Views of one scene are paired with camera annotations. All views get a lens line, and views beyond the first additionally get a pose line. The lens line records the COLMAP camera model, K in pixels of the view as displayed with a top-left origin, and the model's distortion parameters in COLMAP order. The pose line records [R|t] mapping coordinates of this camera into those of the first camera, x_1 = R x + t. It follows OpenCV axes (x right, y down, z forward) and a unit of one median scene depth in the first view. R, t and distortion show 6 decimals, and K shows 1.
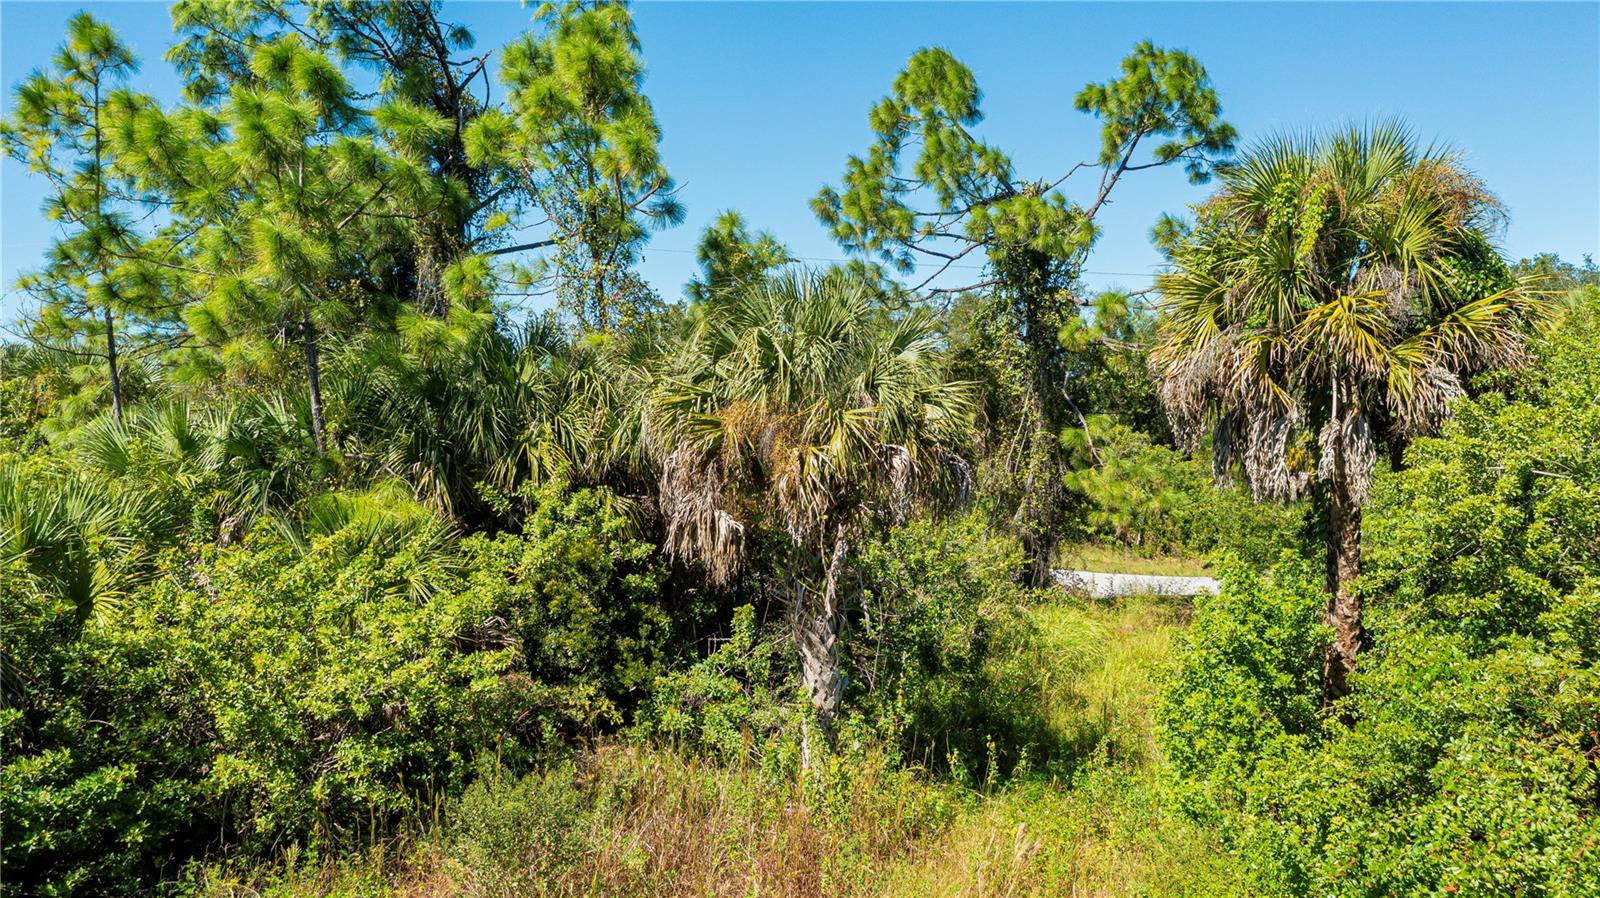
lens RADIAL K [[1260.9, 0, 809.1], [0, 1260.9, 437.7], [0, 0, 1]] dist [-0.012997, -0.002164]
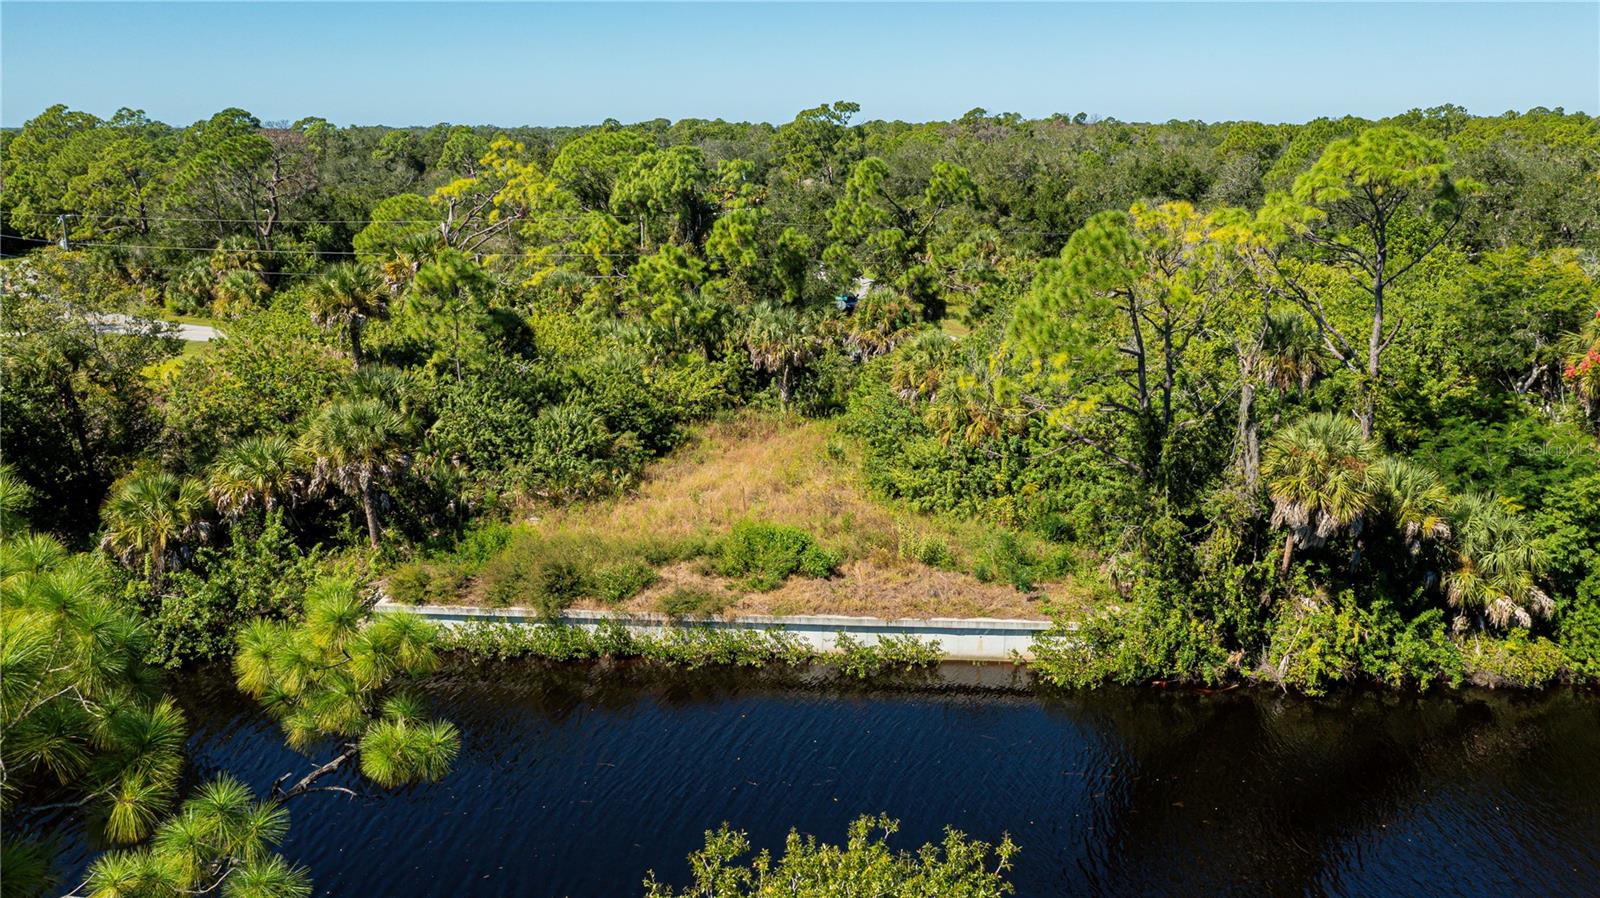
lens RADIAL K [[1260.9, 0, 809.1], [0, 1260.9, 437.7], [0, 0, 1]] dist [-0.012997, -0.002164]
pose [[0.989720, 0.032700, -0.139230, 0.726395], [0.000589, 0.972570, 0.232609, -0.722874], [0.143018, -0.230299, 0.962553, -3.424105]]
